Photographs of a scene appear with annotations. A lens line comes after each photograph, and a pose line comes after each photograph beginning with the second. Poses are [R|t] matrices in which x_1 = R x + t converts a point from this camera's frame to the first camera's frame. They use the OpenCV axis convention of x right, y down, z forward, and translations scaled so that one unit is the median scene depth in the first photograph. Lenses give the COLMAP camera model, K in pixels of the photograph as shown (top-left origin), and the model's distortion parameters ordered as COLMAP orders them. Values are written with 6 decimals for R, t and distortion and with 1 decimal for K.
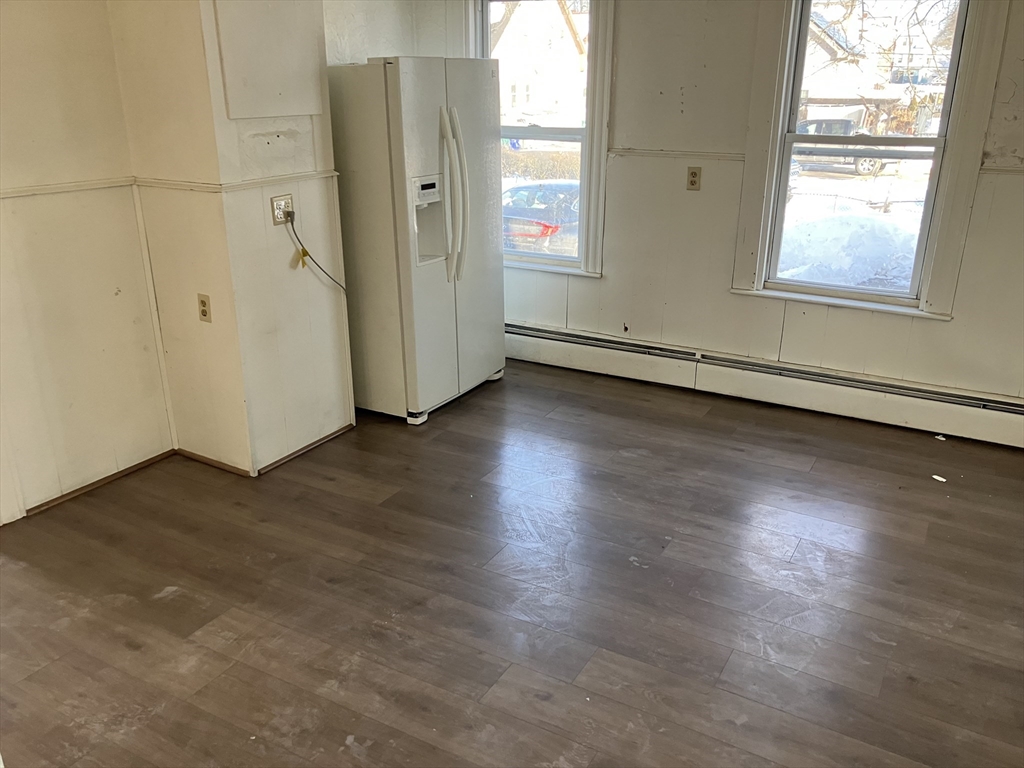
lens RADIAL K [[848.5, 0, 511.7], [0, 848.5, 384.8], [0, 0, 1]] dist [0.054288, -0.042398]
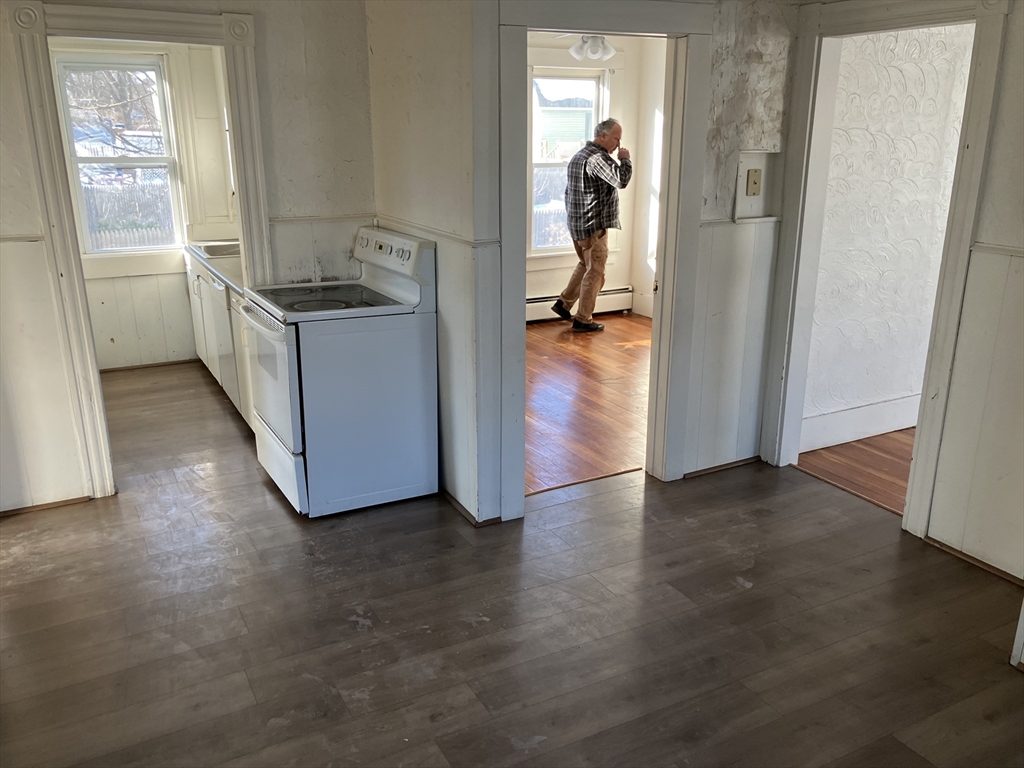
lens RADIAL K [[848.5, 0, 511.3], [0, 848.5, 388.8], [0, 0, 1]] dist [0.054288, -0.042398]
pose [[-0.529118, 0.249694, -0.810979, 0.742683], [-0.285675, 0.847517, 0.447331, -0.476855], [0.799014, 0.468368, -0.377105, 1.284847]]
